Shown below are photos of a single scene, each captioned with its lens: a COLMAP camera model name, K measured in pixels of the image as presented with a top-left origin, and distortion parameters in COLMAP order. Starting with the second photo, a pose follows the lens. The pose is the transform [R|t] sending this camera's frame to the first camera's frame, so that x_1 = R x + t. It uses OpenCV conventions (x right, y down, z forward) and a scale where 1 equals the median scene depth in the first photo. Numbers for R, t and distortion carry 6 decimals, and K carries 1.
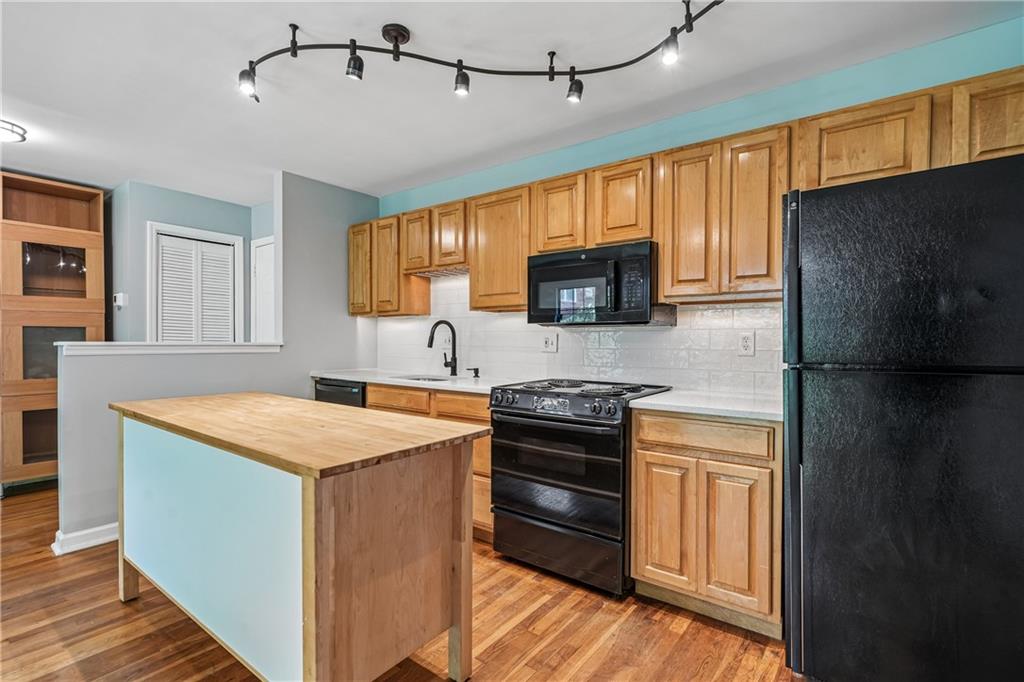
lens RADIAL K [[474.8, 0, 501.9], [0, 474.8, 346.1], [0, 0, 1]] dist [-0.001287, -0.000410]
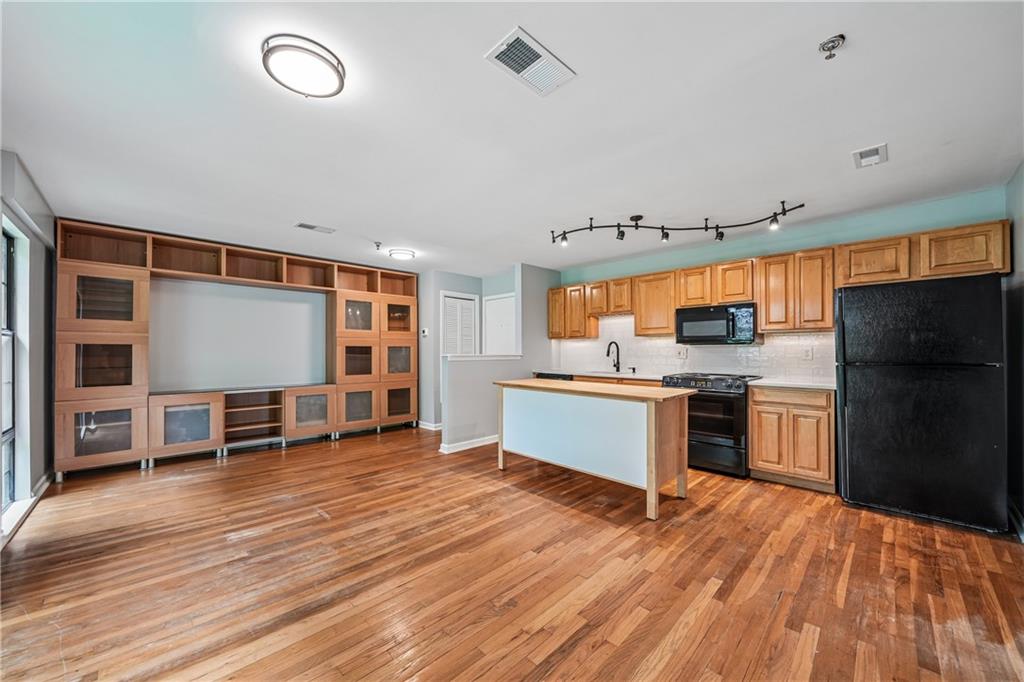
lens RADIAL K [[362.8, 0, 500.1], [0, 362.8, 348.8], [0, 0, 1]] dist [-0.003077, -0.000578]
pose [[0.986861, -0.007742, -0.161388, -0.493755], [0.004830, 0.999819, -0.018426, -0.003769], [0.161501, 0.017404, 0.986719, -0.671937]]
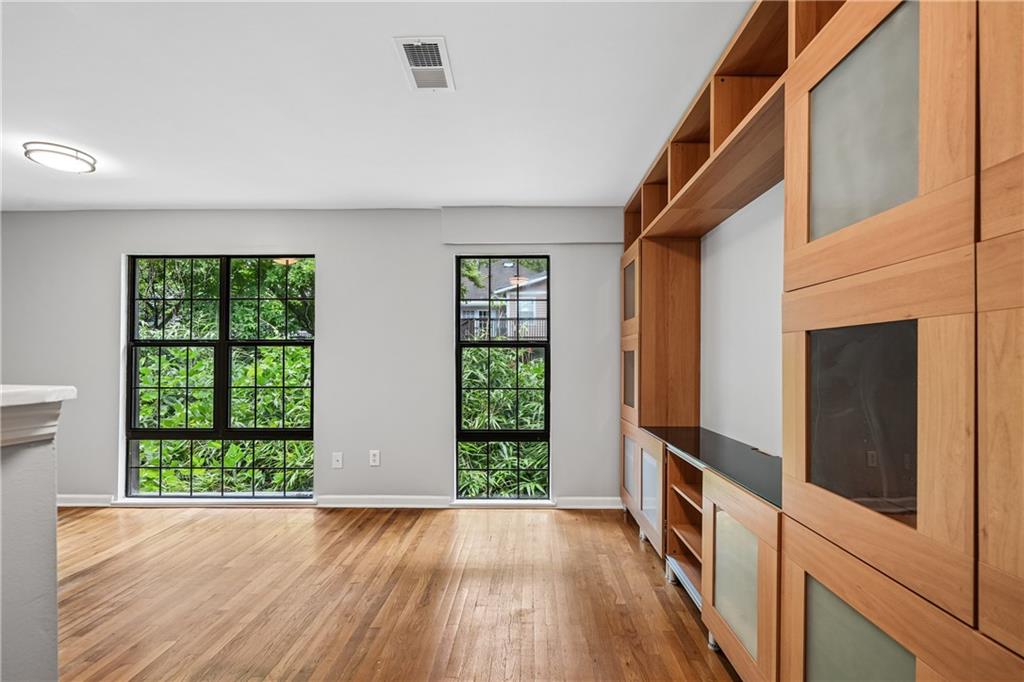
lens RADIAL K [[460.4, 0, 524.2], [0, 460.4, 359.7], [0, 0, 1]] dist [0.002386, -0.000302]
pose [[-0.790760, -0.007229, -0.612084, -1.184635], [-0.012325, 0.999916, 0.004114, -0.055171], [0.612002, 0.010797, -0.790782, 1.643993]]
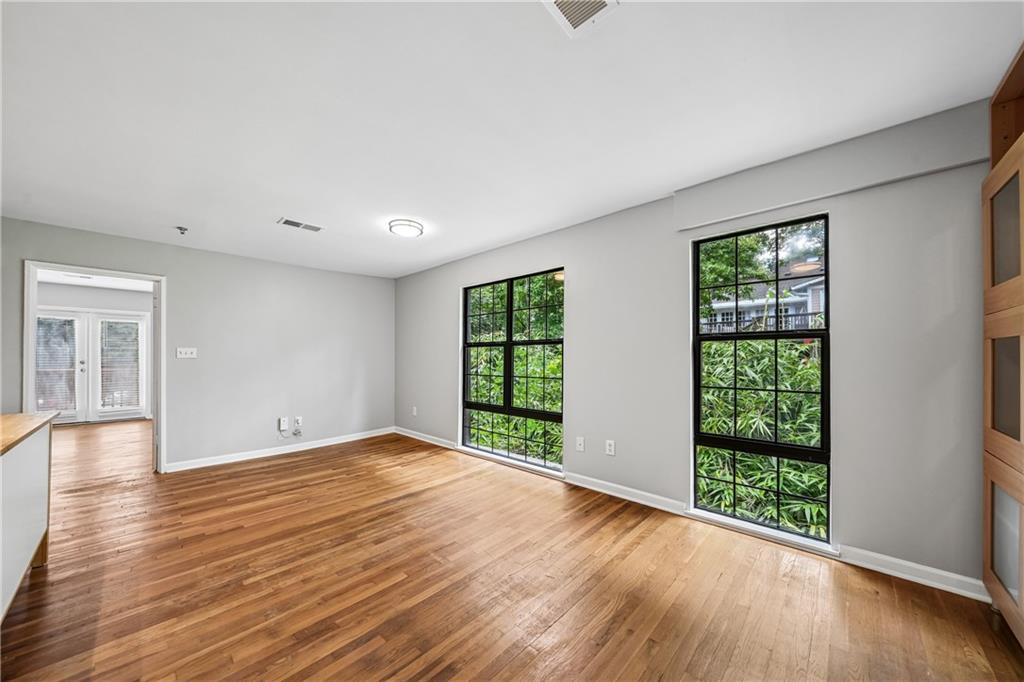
lens RADIAL K [[351.6, 0, 520.0], [0, 351.6, 355.7], [0, 0, 1]] dist [-0.006116, 0.000368]
pose [[-0.996906, -0.004662, 0.078458, -1.549998], [-0.004019, 0.999957, 0.008357, -0.050227], [-0.078494, 0.008016, -0.996882, 1.361915]]
